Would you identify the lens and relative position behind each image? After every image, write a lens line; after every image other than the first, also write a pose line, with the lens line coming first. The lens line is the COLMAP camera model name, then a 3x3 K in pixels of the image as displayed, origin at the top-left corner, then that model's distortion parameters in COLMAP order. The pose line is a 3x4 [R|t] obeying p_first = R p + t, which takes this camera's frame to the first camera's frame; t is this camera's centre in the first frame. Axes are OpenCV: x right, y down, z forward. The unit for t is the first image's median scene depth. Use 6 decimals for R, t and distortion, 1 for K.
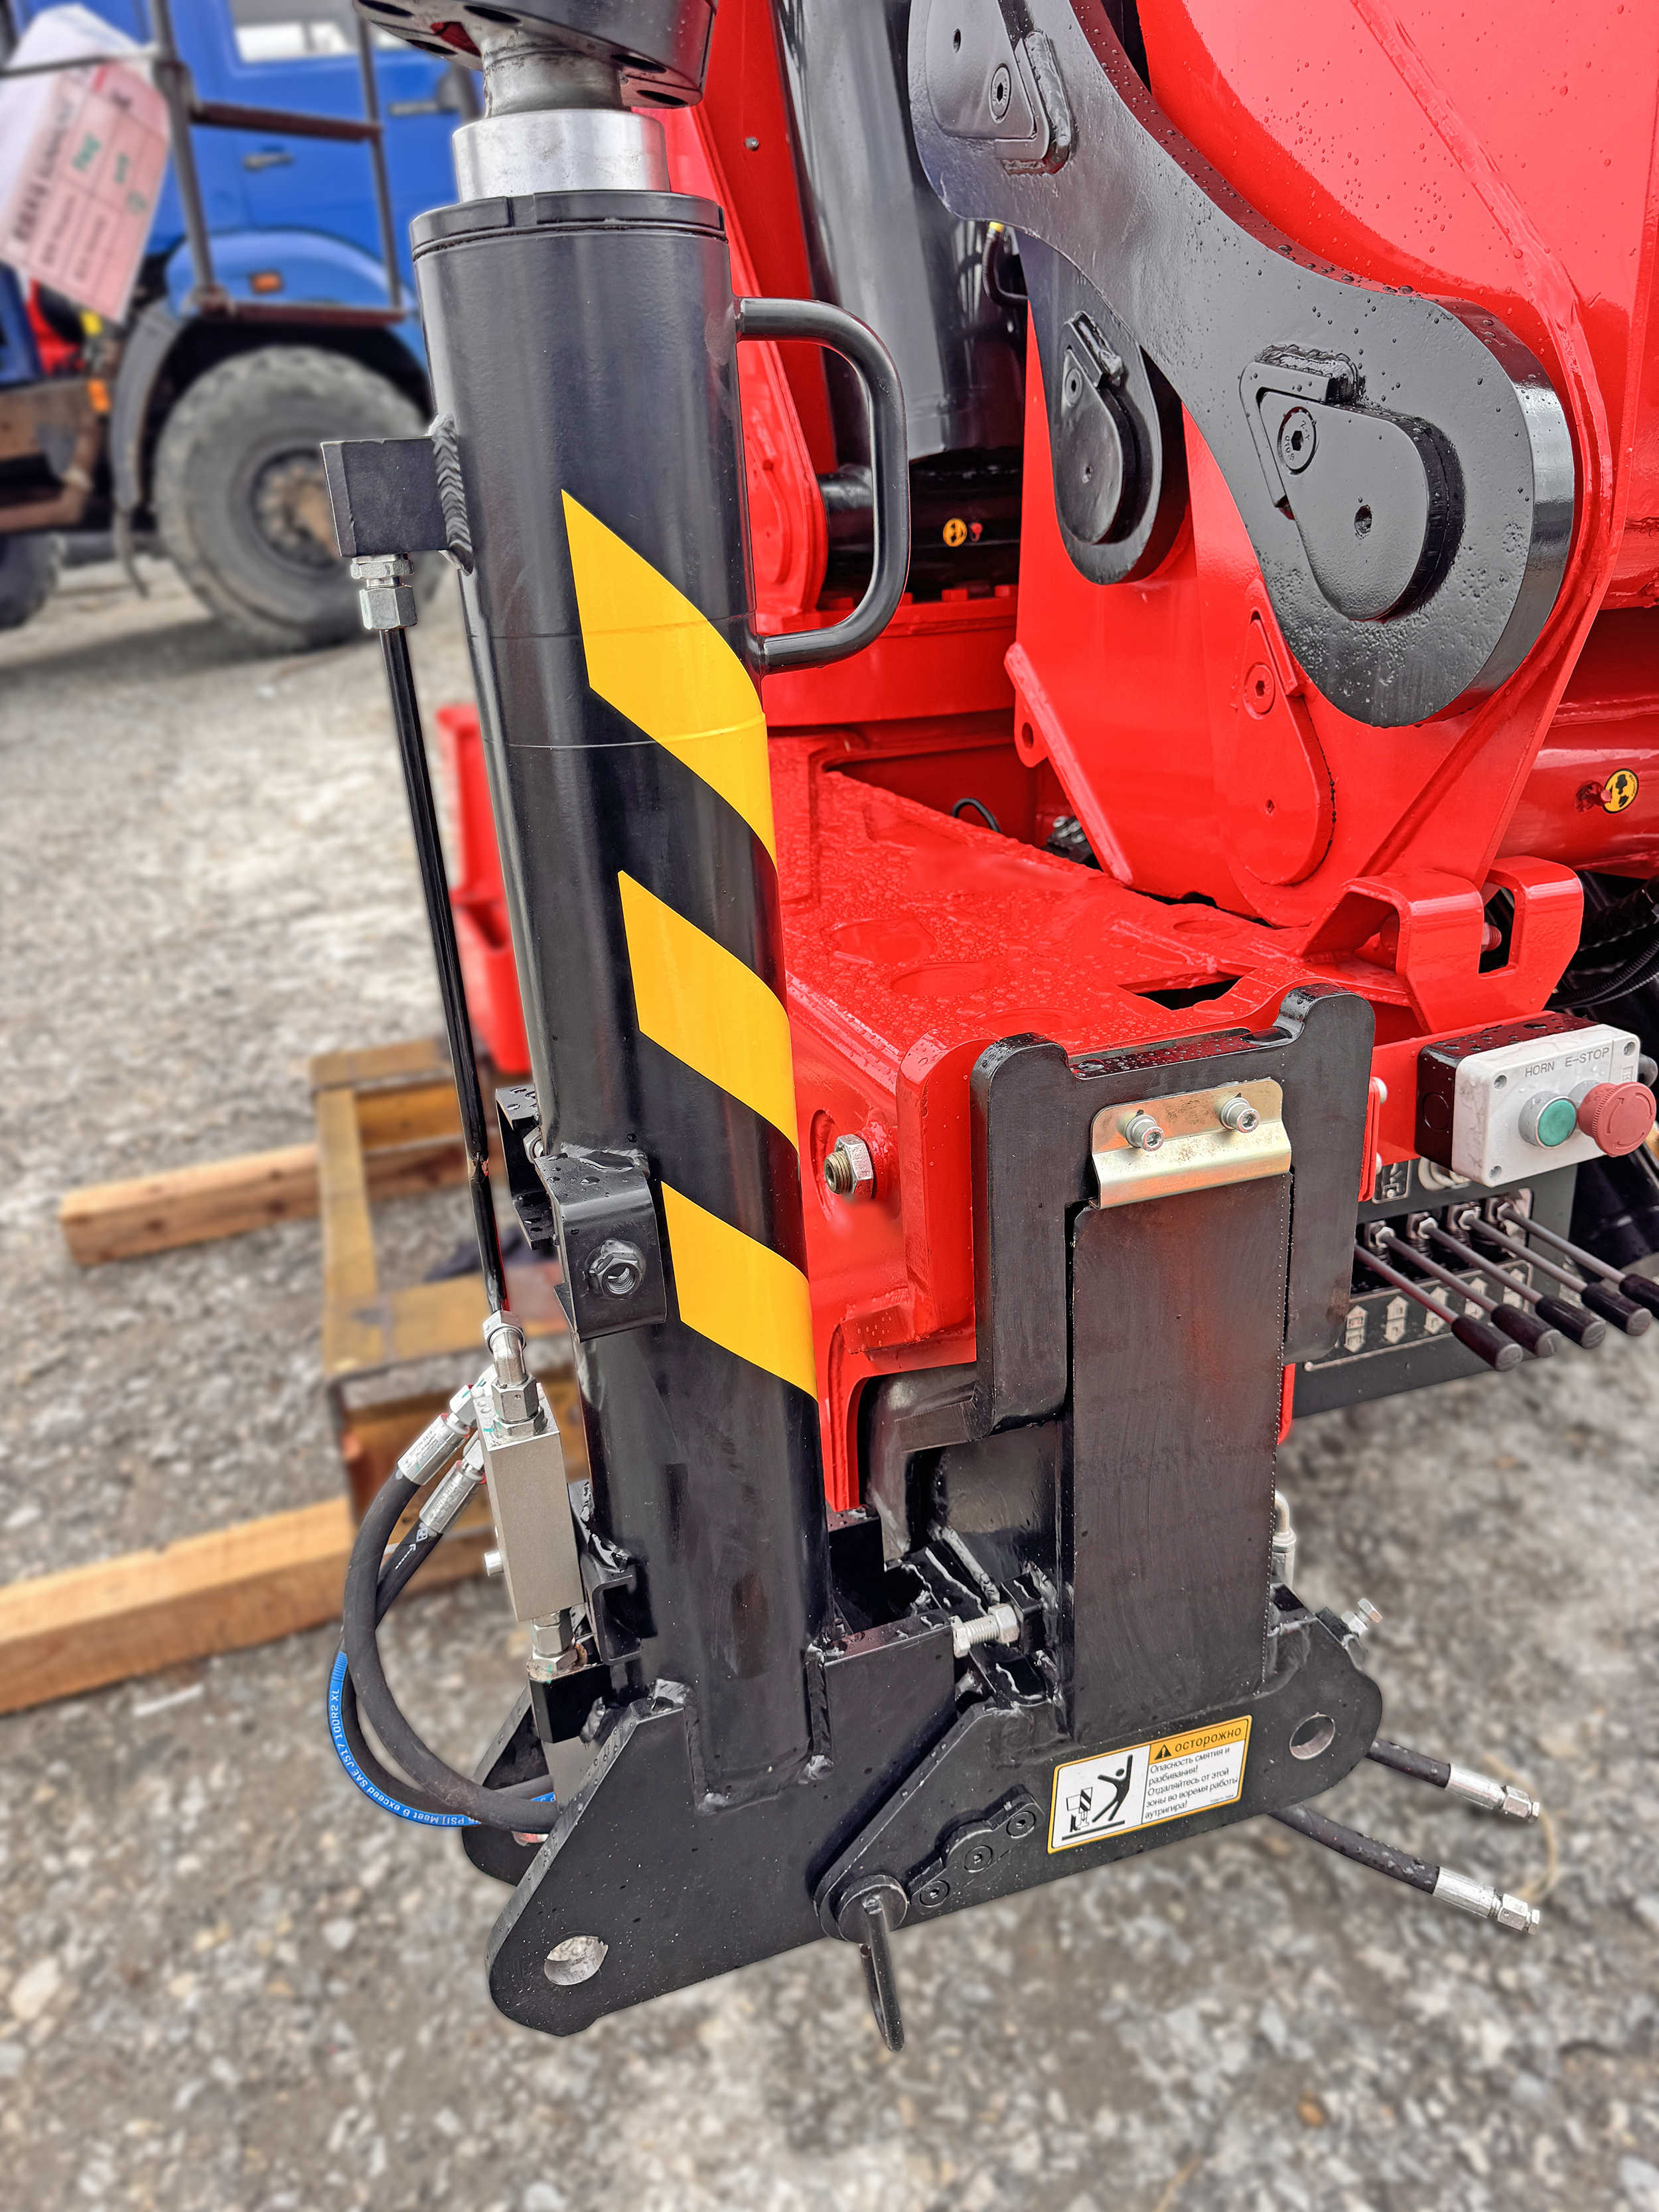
lens RADIAL K [[1559.2, 0, 824.3], [0, 1559.2, 1117.4], [0, 0, 1]] dist [0.034420, -0.018097]
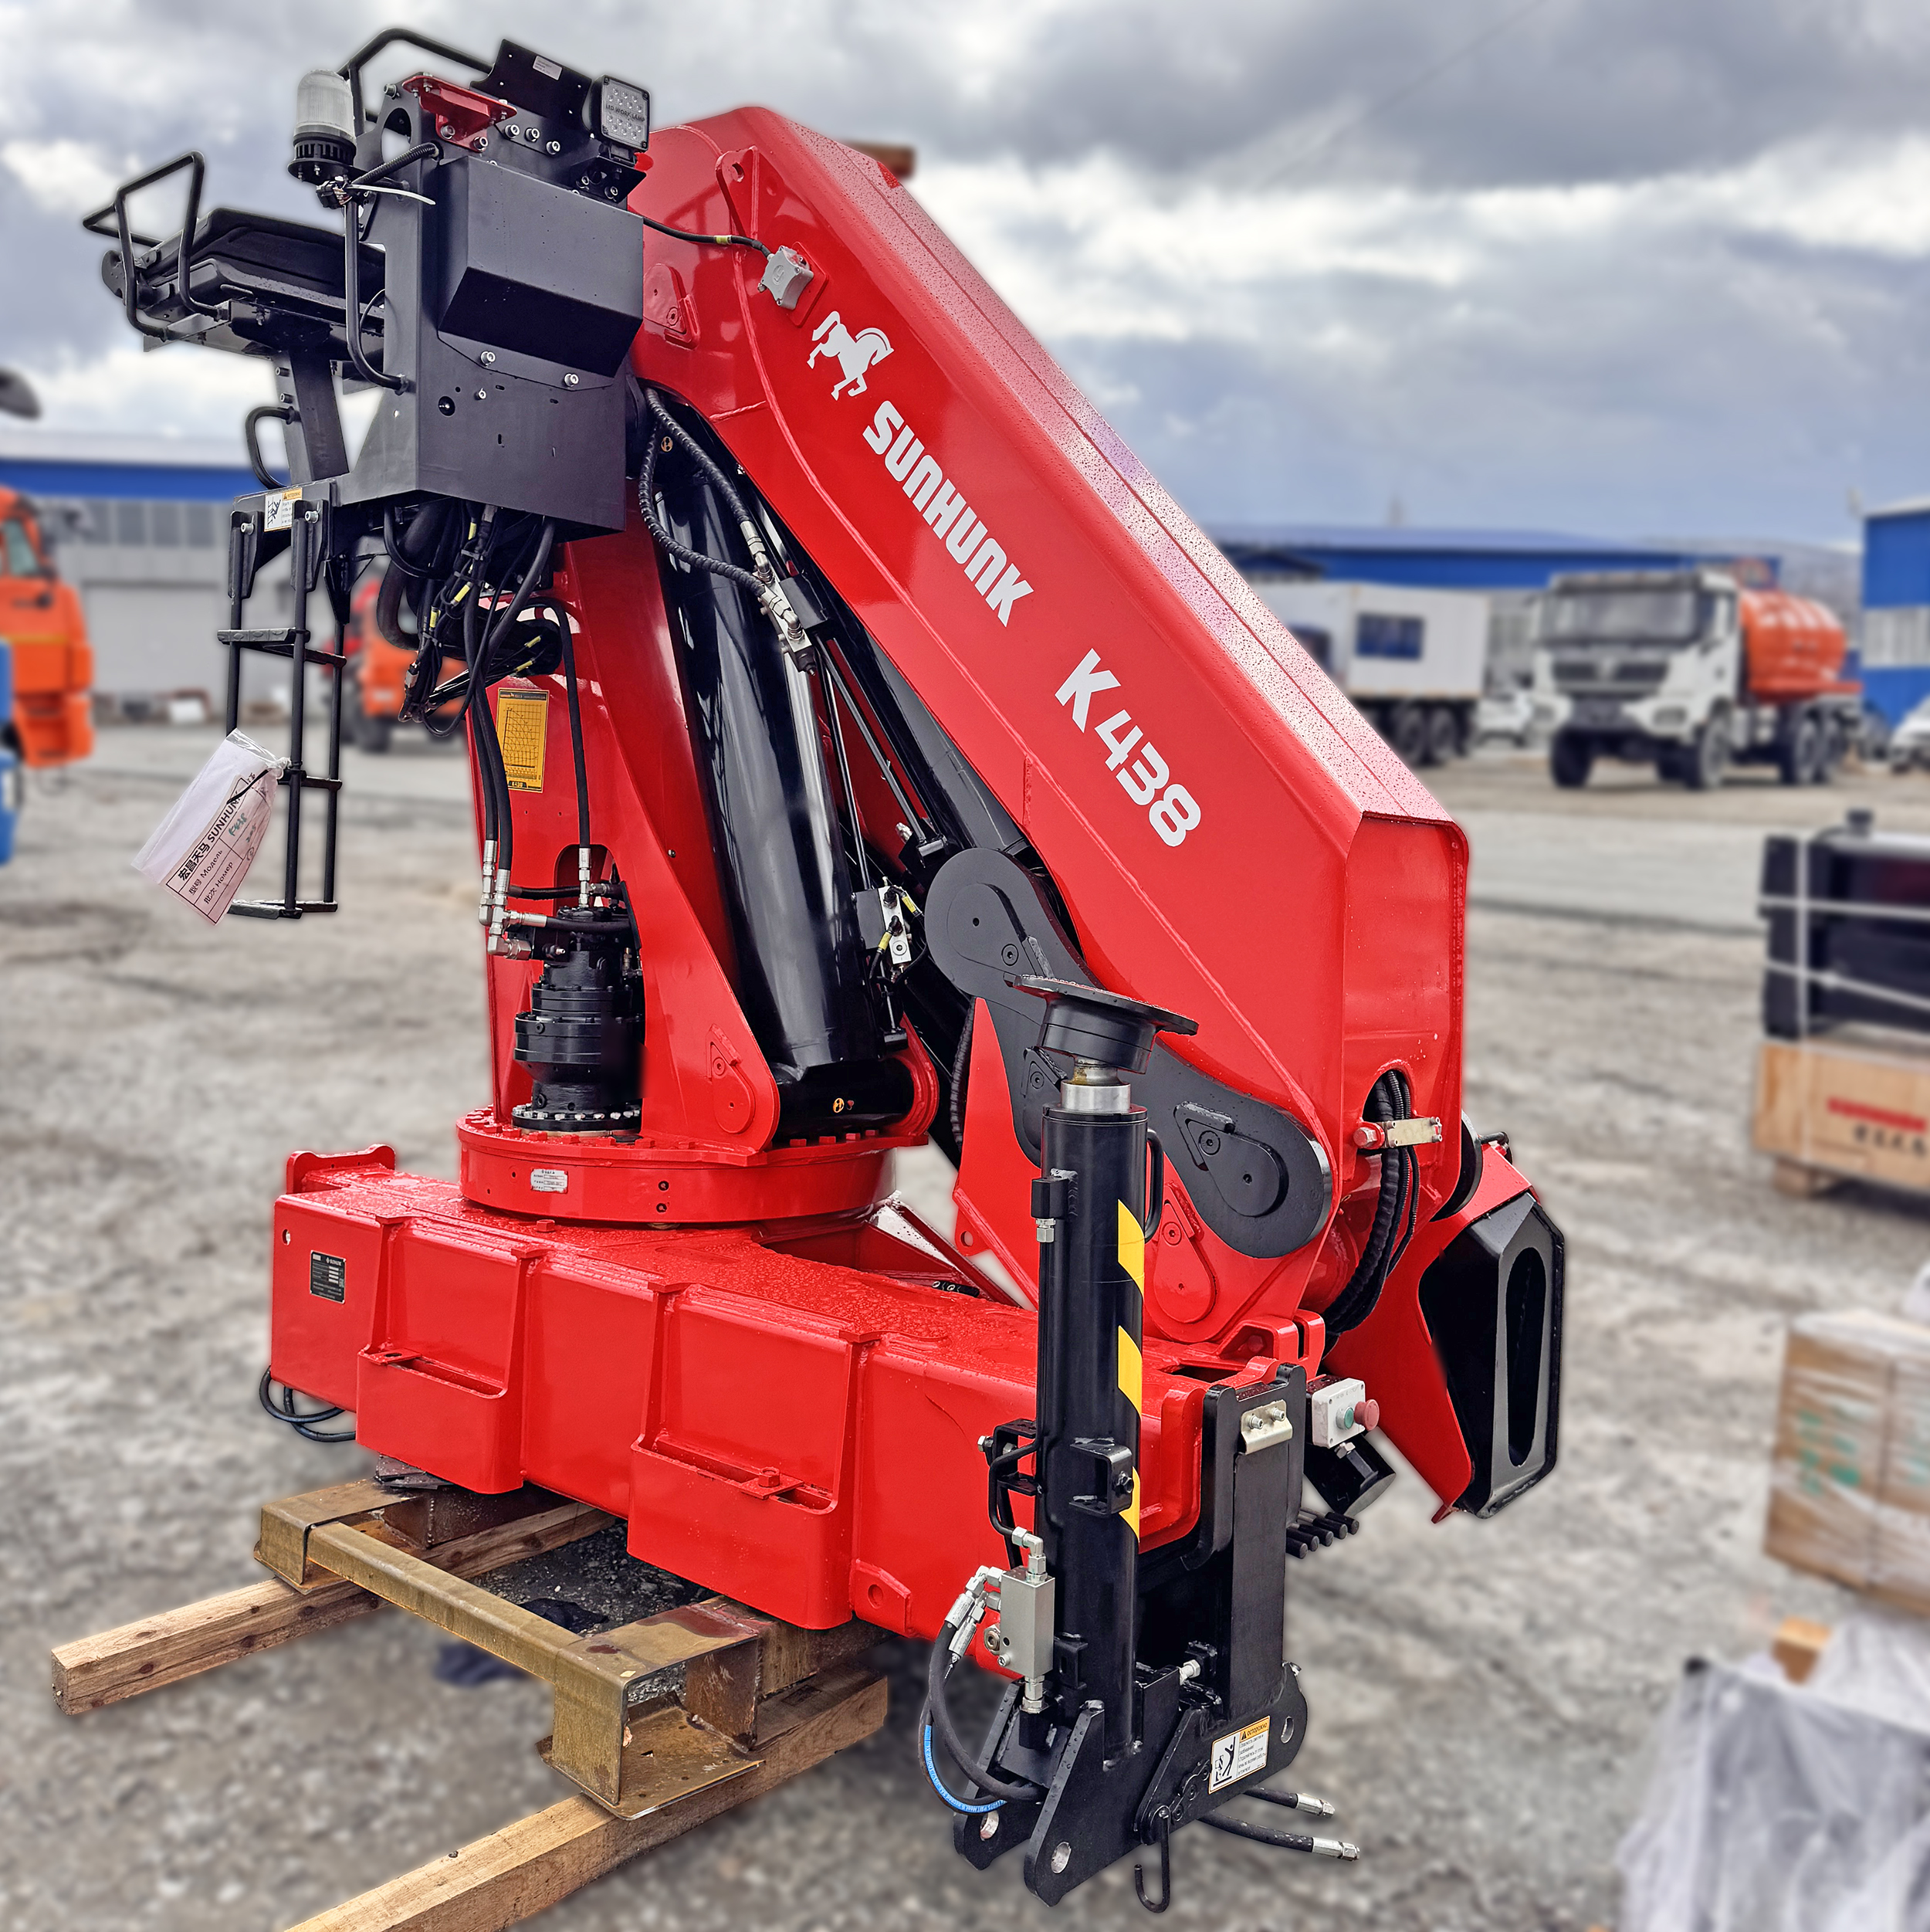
lens RADIAL K [[1819.0, 0, 949.2], [0, 1819.0, 968.9], [0, 0, 1]] dist [0.061525, 0.000000]
pose [[0.872316, 0.065563, 0.484526, -0.883741], [0.099636, 0.946340, -0.307431, 0.090249], [-0.478682, 0.316453, 0.818975, -0.745938]]
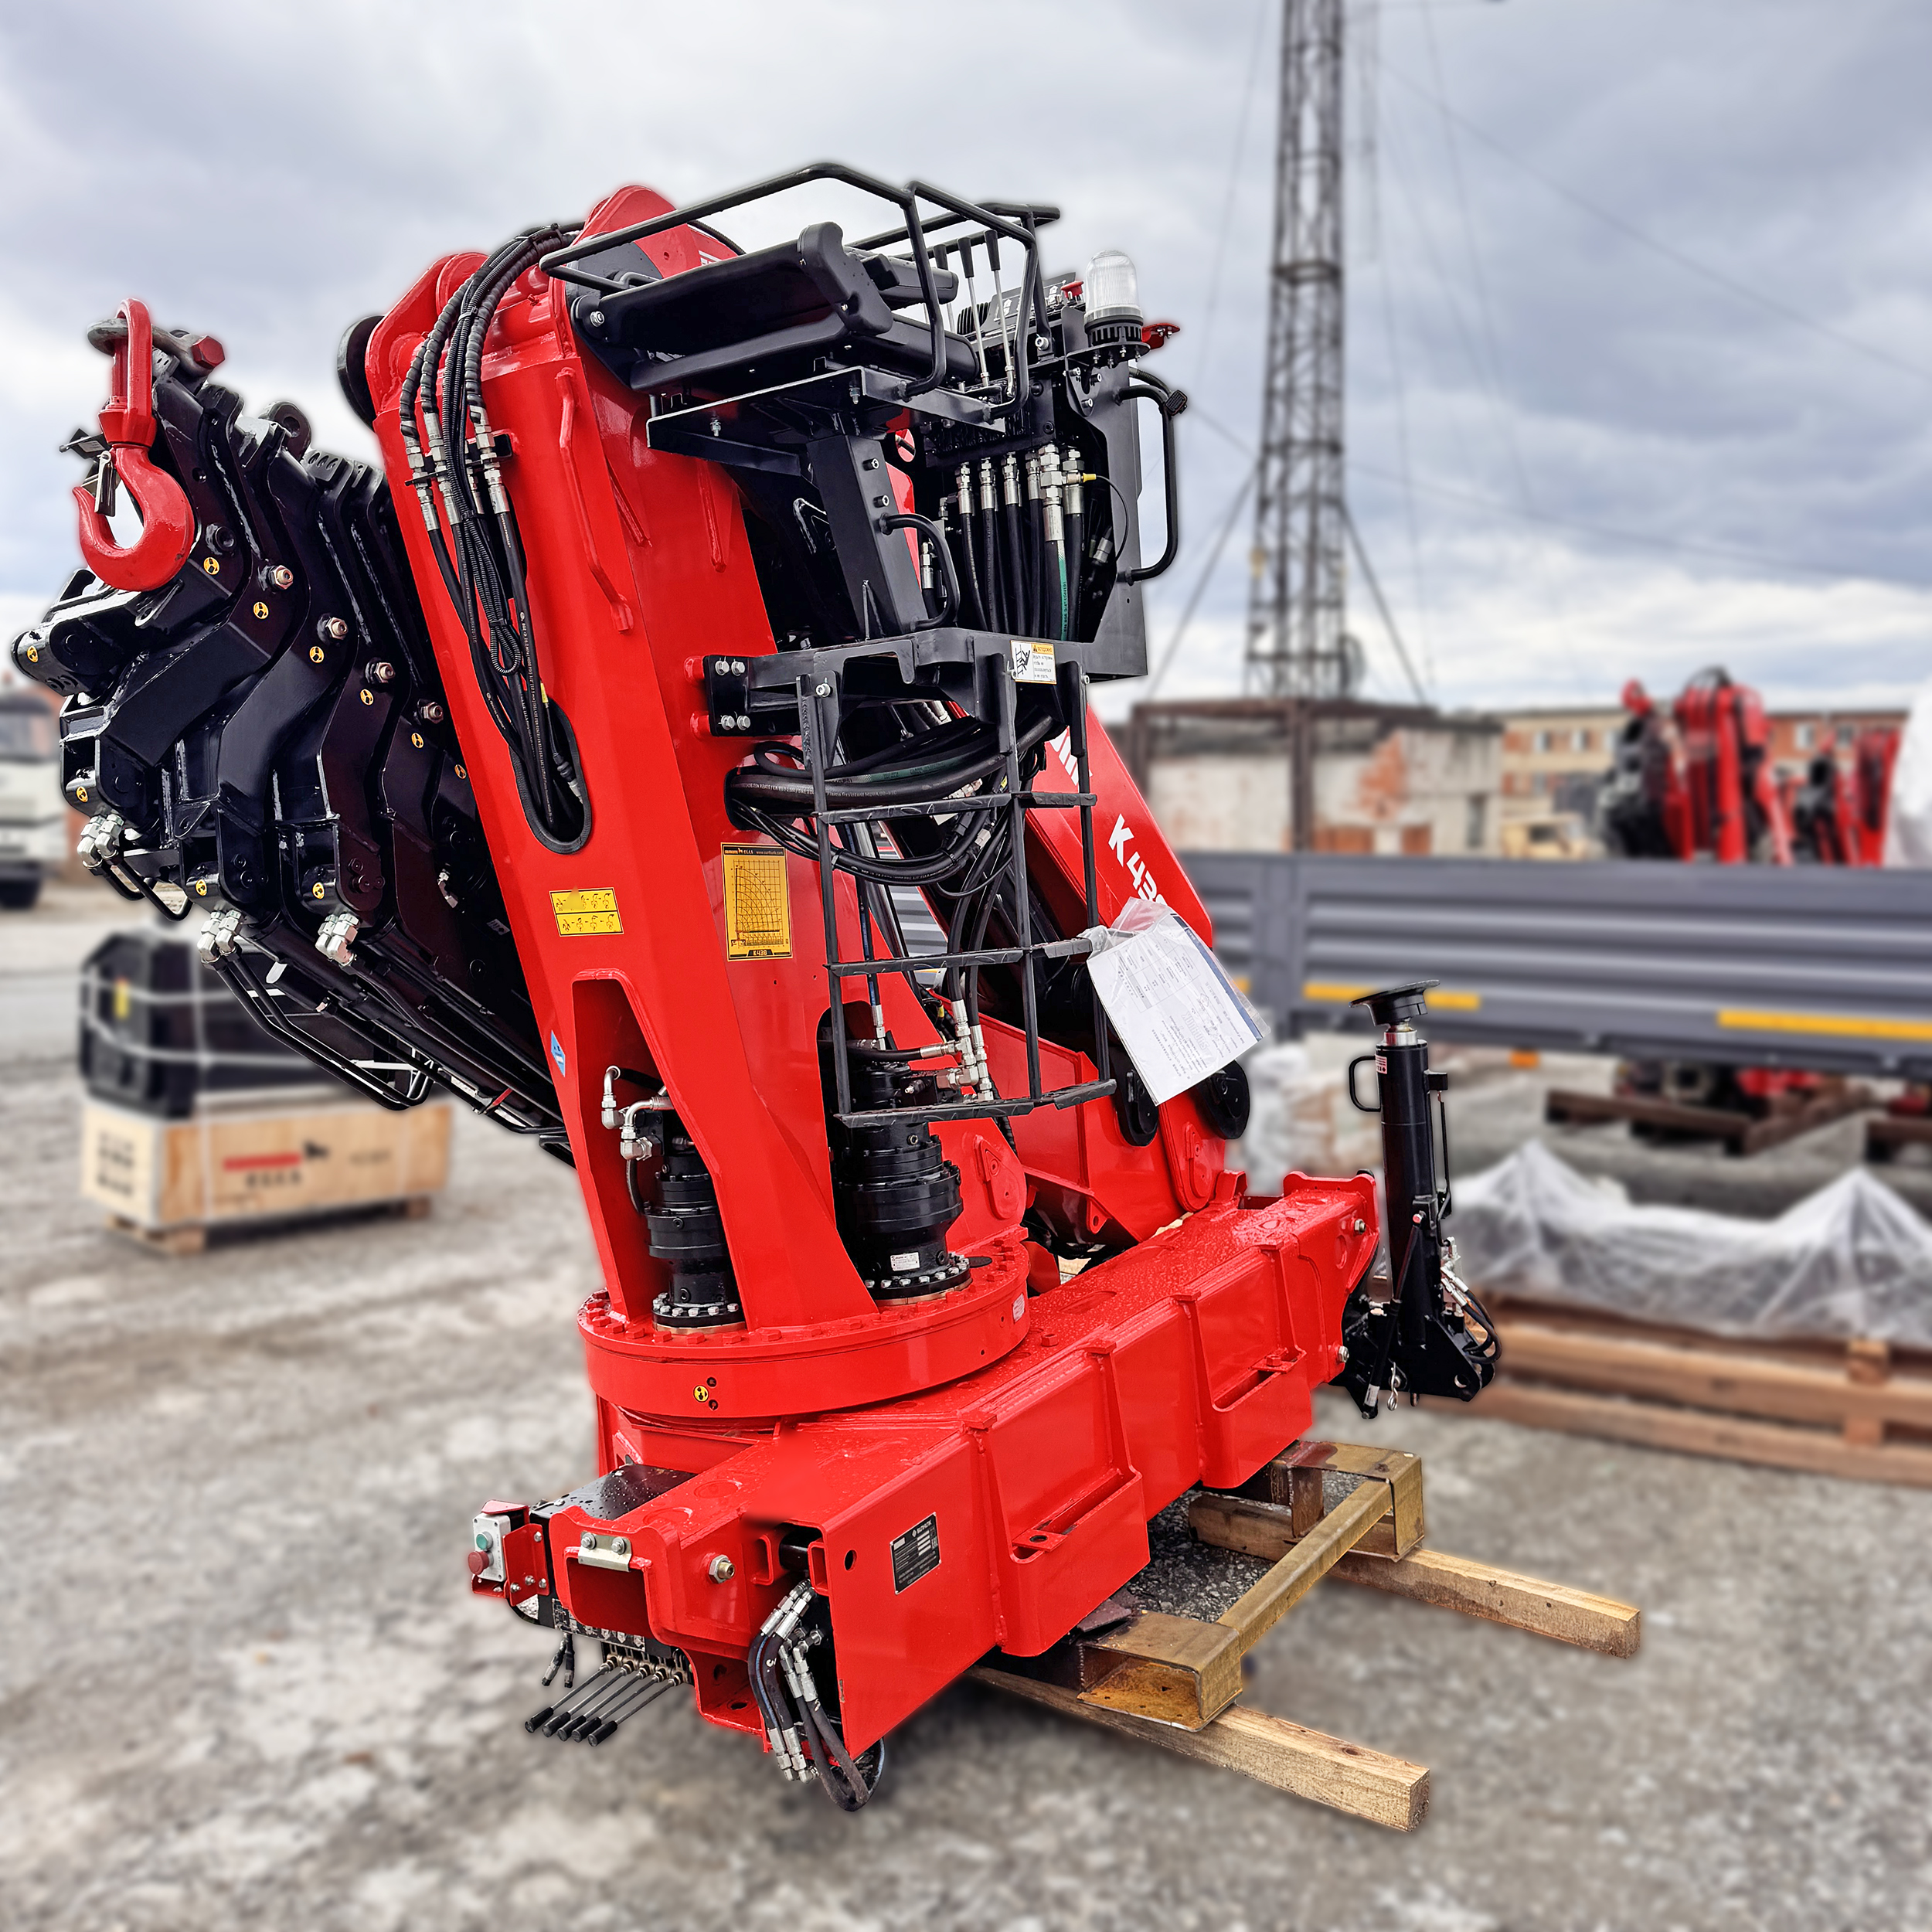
lens RADIAL K [[1819.2, 0, 970.2], [0, 1819.2, 949.2], [0, 0, 1]] dist [0.061525, 0.000000]
pose [[-0.601802, 0.064169, 0.796063, -2.059182], [0.408114, 0.881506, 0.237467, -1.366879], [-0.686496, 0.467793, -0.556680, 2.481473]]
